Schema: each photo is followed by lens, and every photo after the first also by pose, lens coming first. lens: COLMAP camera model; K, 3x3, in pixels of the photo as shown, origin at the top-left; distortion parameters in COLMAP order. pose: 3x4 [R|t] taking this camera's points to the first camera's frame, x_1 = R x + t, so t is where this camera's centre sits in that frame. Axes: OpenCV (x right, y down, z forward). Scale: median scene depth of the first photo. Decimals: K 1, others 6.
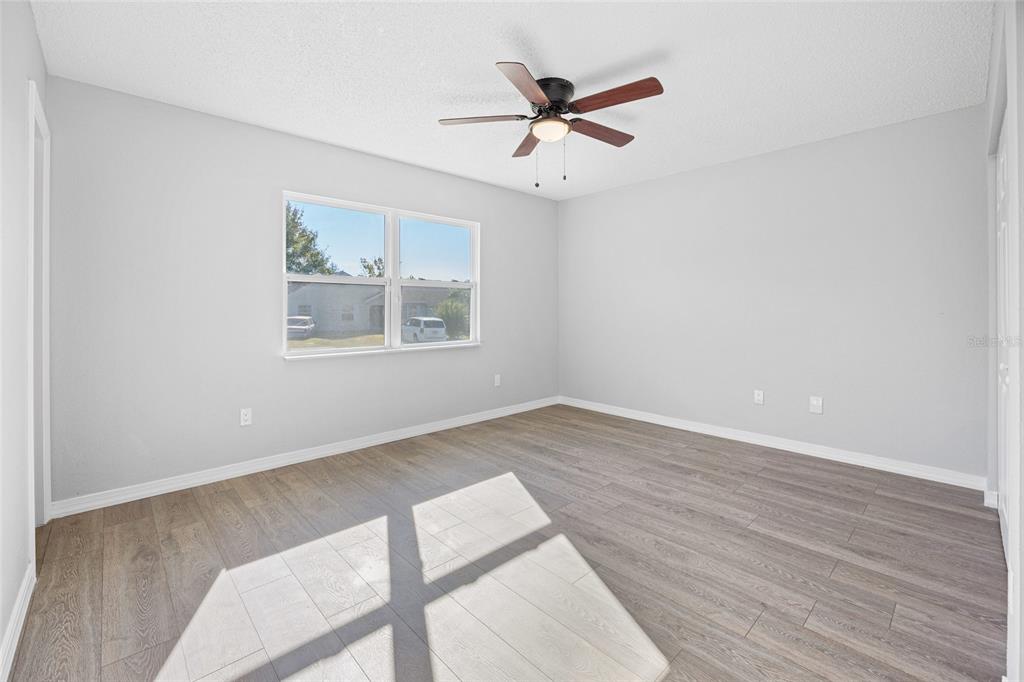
lens RADIAL K [[432.4, 0, 513.5], [0, 432.4, 312.2], [0, 0, 1]] dist [-0.015064, -0.000021]
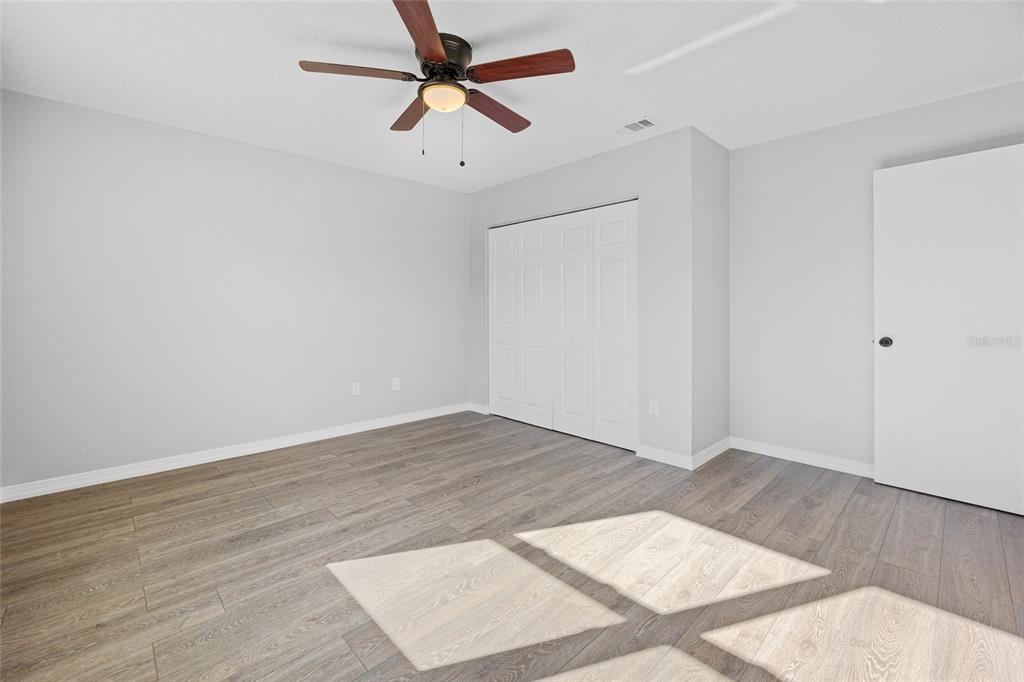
lens RADIAL K [[432.4, 0, 513.5], [0, 432.4, 312.2], [0, 0, 1]] dist [-0.015064, -0.000021]
pose [[-0.006016, -0.006922, 0.999958, -0.764230], [0.006426, 0.999955, 0.006961, -0.005398], [-0.999961, 0.006467, -0.005972, 0.871179]]
